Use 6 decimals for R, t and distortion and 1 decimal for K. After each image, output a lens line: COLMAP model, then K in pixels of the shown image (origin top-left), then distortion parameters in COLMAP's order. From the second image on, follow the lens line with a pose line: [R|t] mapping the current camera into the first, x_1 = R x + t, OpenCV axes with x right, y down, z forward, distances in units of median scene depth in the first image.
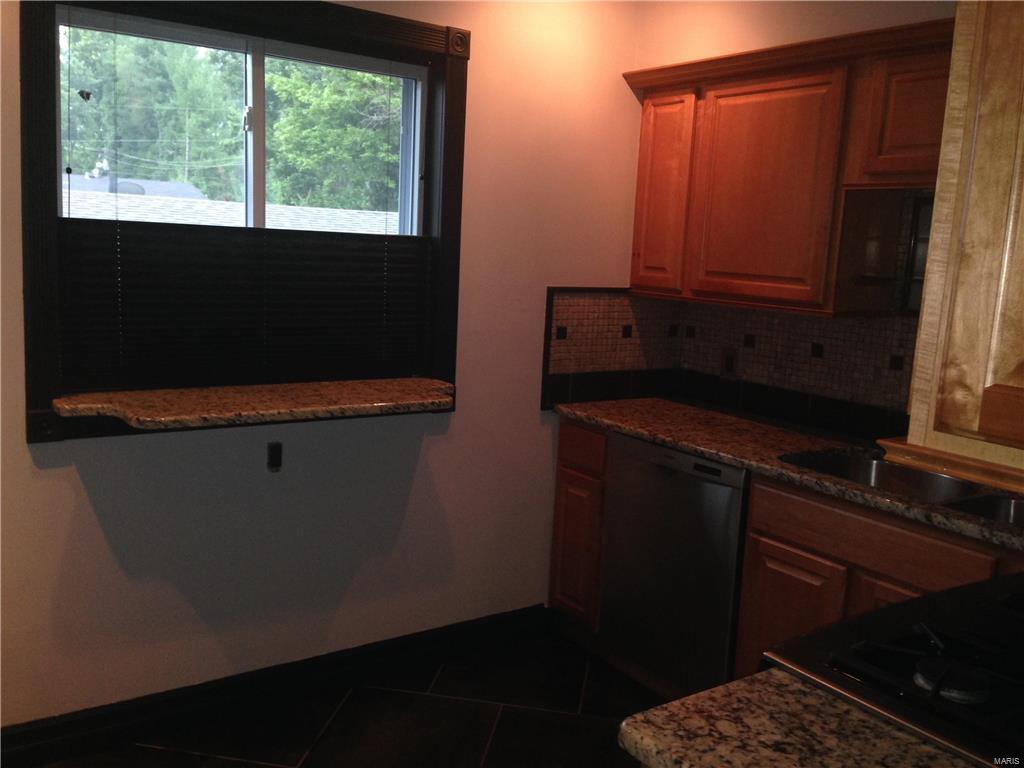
lens RADIAL K [[933.2, 0, 512.4], [0, 933.2, 375.8], [0, 0, 1]] dist [0.045185, 0.000000]
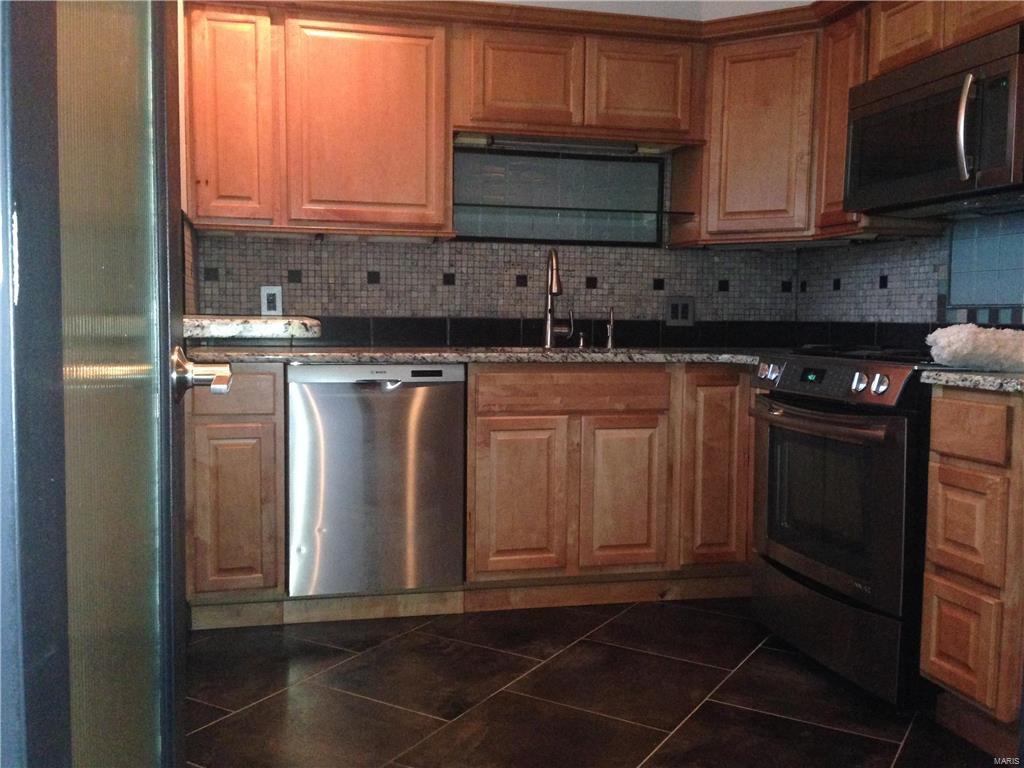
lens RADIAL K [[933.2, 0, 495.7], [0, 933.2, 383.0], [0, 0, 1]] dist [0.045185, 0.000000]
pose [[0.374816, -0.118072, 0.919550, -0.698719], [0.143756, 0.987262, 0.068171, 0.044739], [-0.915886, 0.106639, 0.387016, 0.467836]]
